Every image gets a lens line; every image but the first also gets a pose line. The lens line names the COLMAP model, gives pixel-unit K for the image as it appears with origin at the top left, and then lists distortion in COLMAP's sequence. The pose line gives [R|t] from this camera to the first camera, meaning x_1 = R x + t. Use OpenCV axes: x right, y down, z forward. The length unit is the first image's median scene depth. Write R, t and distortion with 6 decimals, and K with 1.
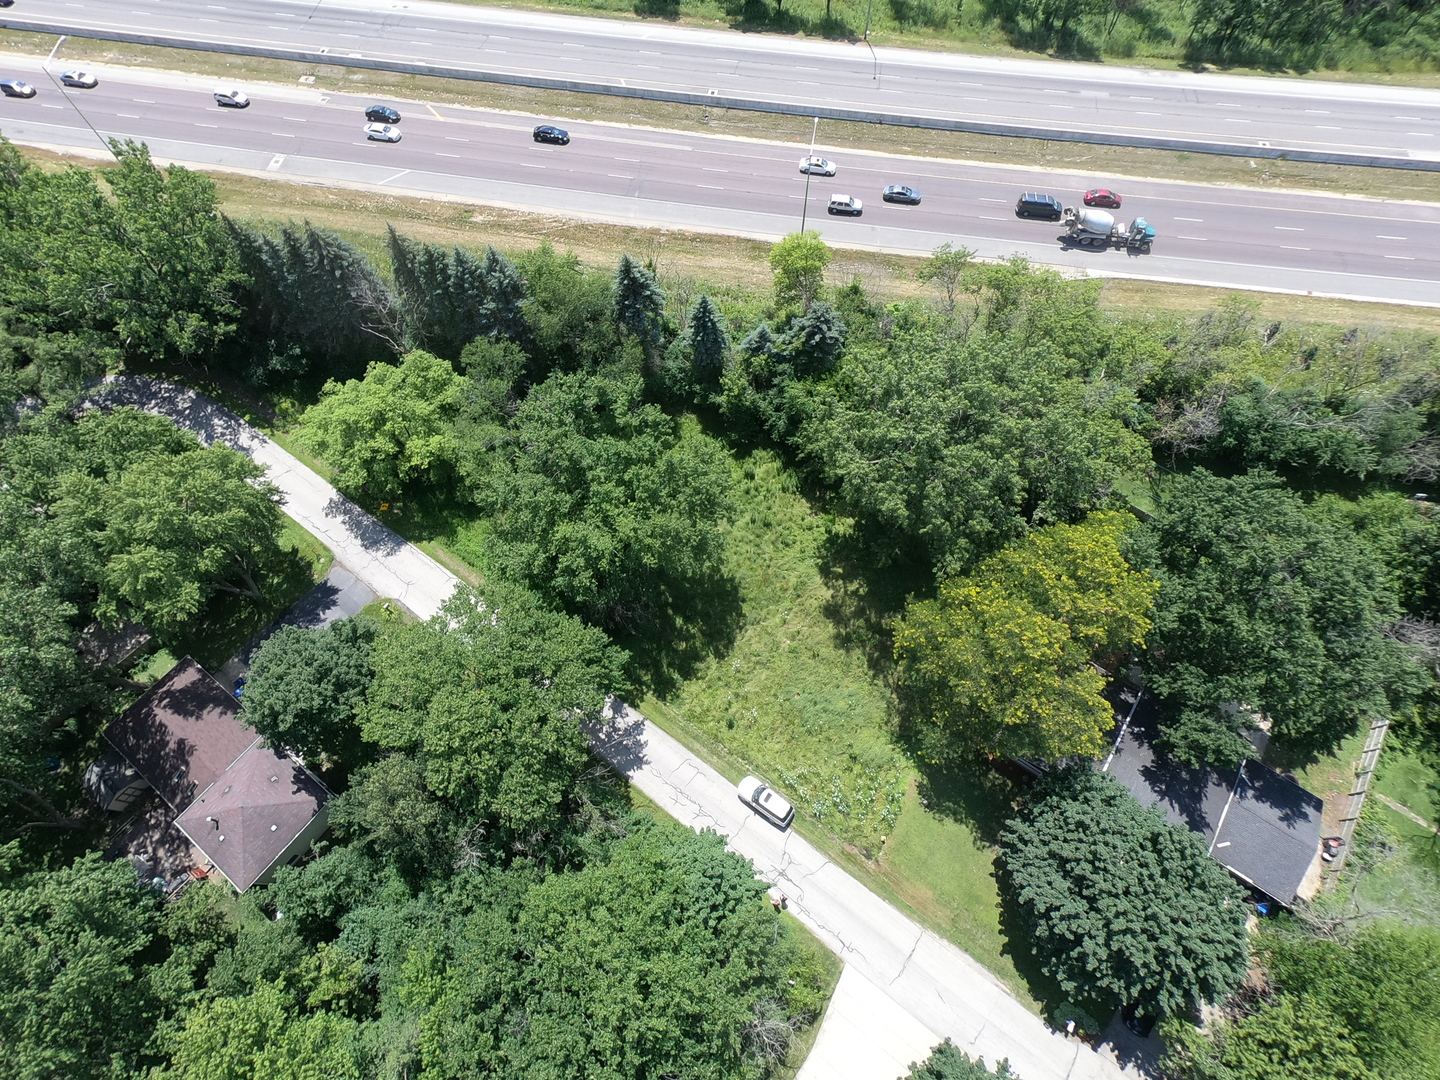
lens RADIAL K [[718.7, 0, 722.5], [0, 718.7, 544.5], [0, 0, 1]] dist [-0.002509, 0.001806]
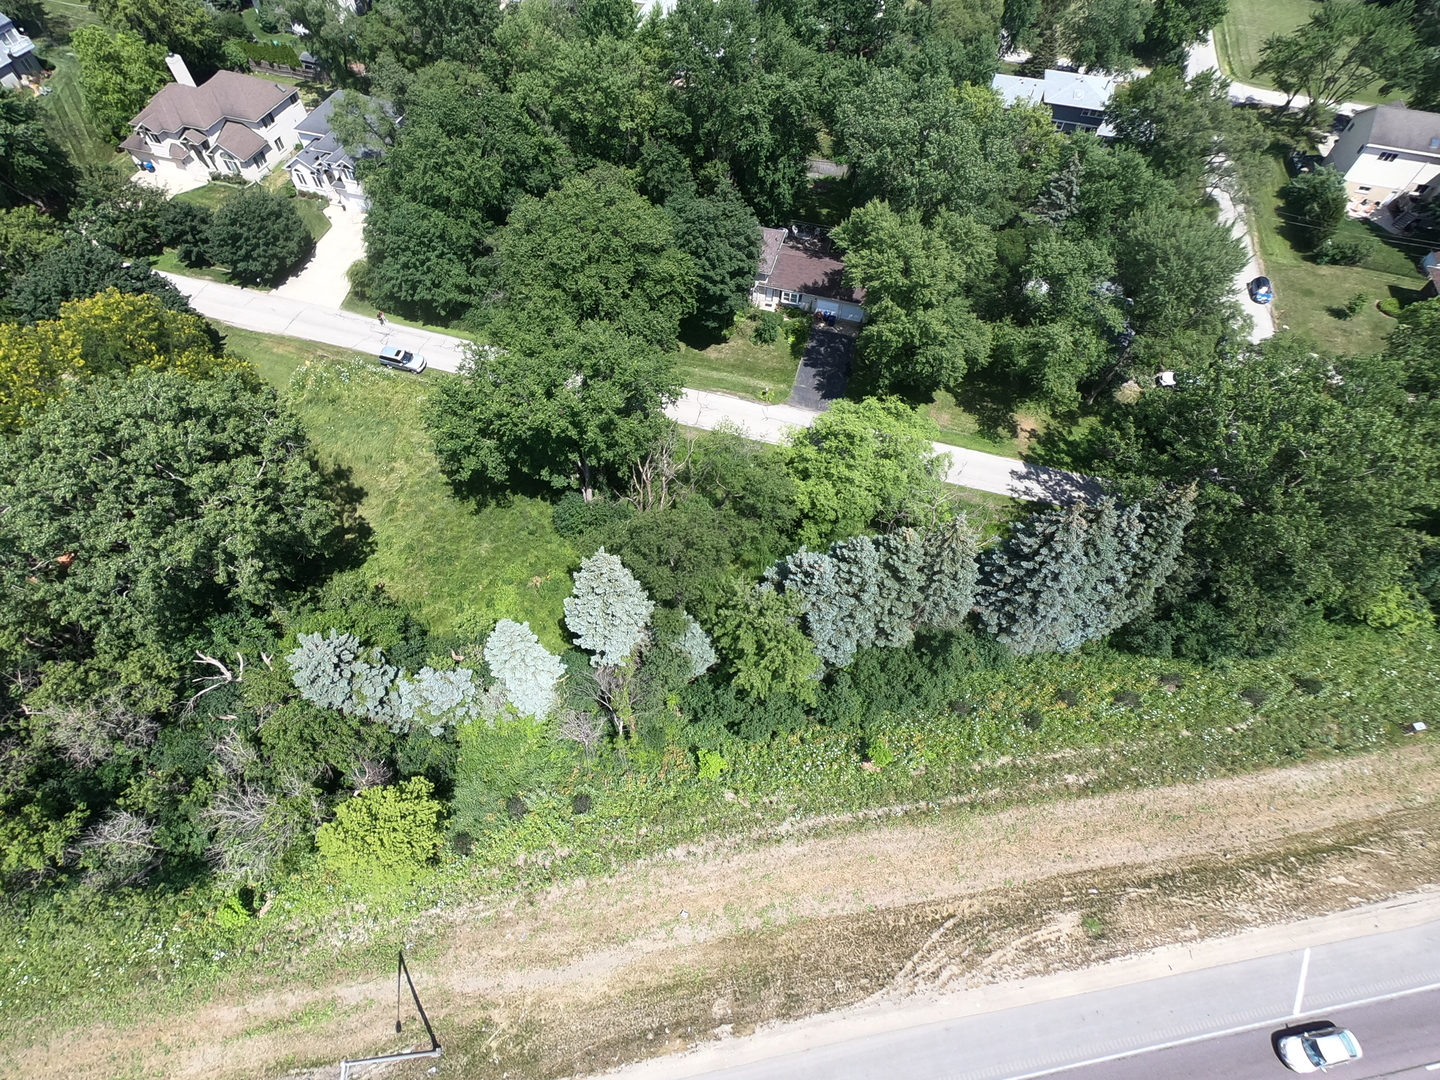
lens RADIAL K [[718.7, 0, 722.5], [0, 718.7, 544.5], [0, 0, 1]] dist [-0.002509, 0.001806]
pose [[-0.934342, 0.285296, -0.213569, -0.103684], [-0.328716, -0.458426, 0.825707, -1.051521], [0.137665, 0.841696, 0.522108, 0.693500]]
